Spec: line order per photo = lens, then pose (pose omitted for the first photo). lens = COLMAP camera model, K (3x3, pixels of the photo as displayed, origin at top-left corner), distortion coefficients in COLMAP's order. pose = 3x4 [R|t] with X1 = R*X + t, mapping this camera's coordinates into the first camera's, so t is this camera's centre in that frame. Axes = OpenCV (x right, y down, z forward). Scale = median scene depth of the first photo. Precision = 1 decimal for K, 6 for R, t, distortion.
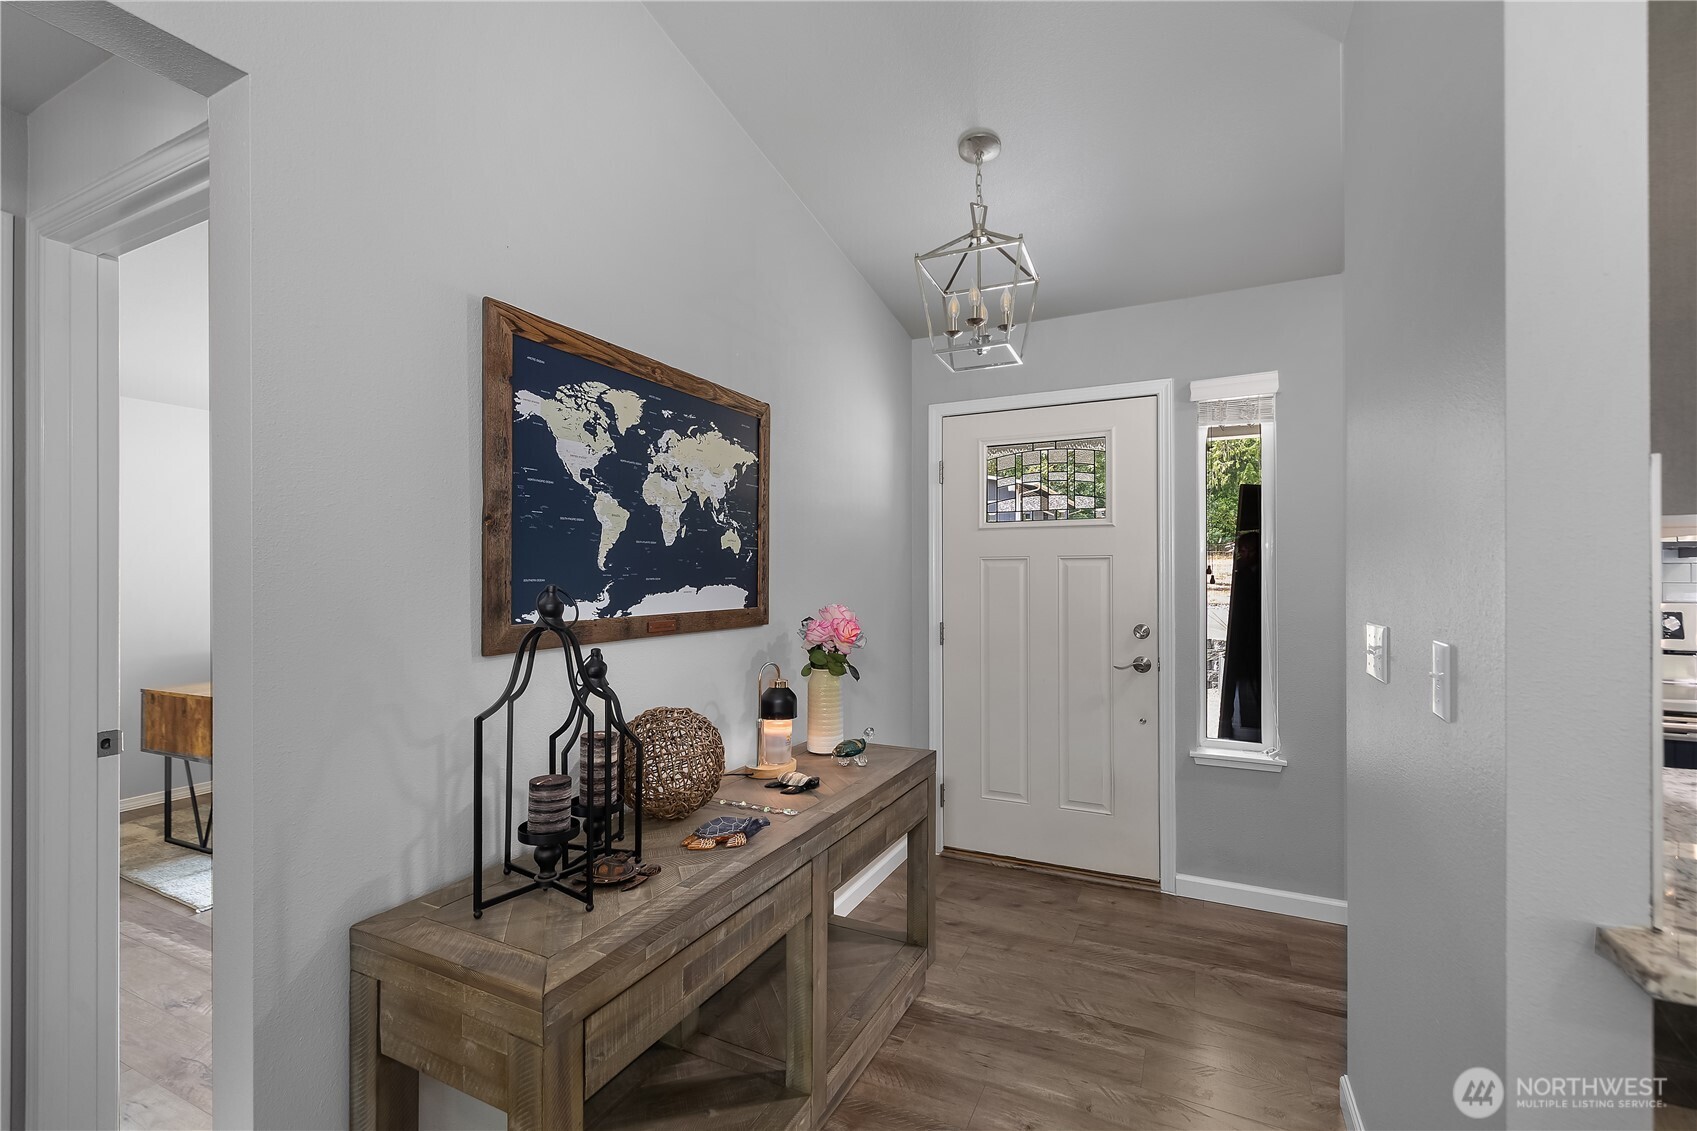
lens RADIAL K [[728.5, 0, 849.6], [0, 728.5, 574.7], [0, 0, 1]] dist [0.000914, -0.000296]
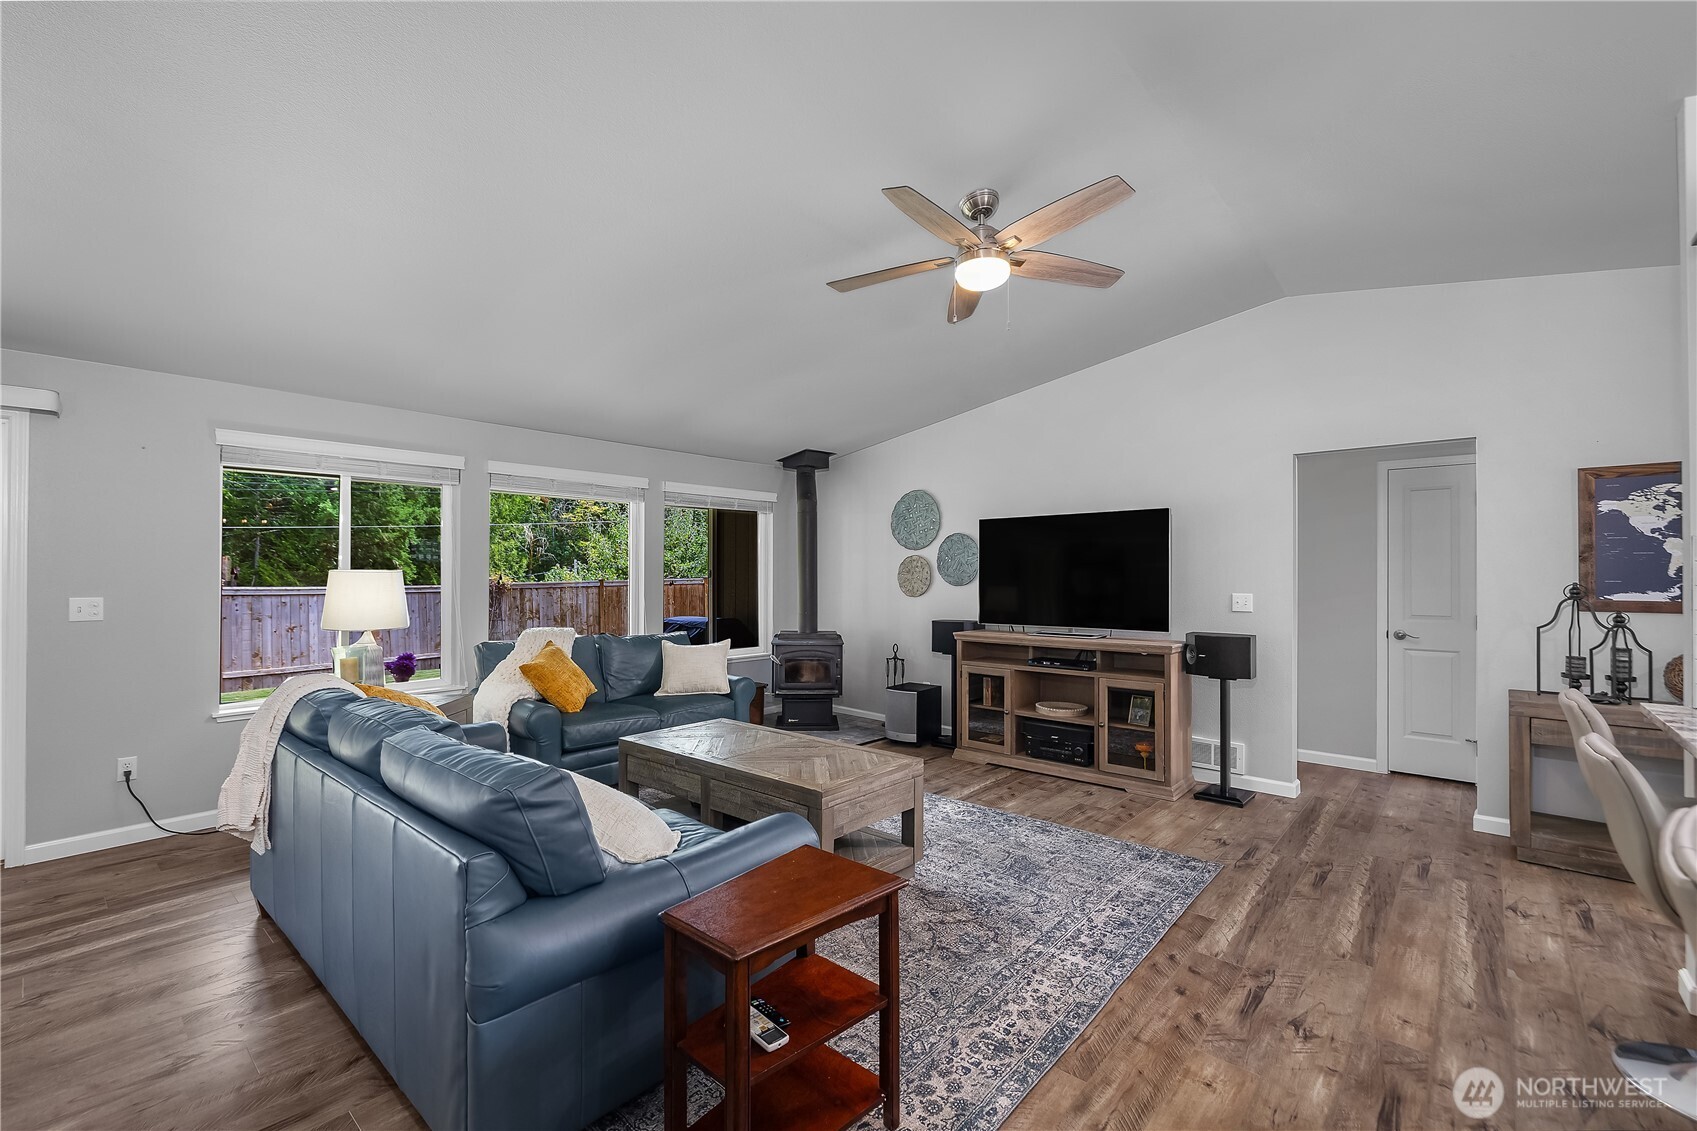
lens RADIAL K [[728.5, 0, 853.1], [0, 728.5, 567.5], [0, 0, 1]] dist [0.000914, -0.000296]
pose [[-0.257715, -0.005061, -0.966208, 2.163875], [0.009191, 0.999928, -0.007689, -0.037669], [0.966177, -0.010862, -0.257650, -0.649449]]
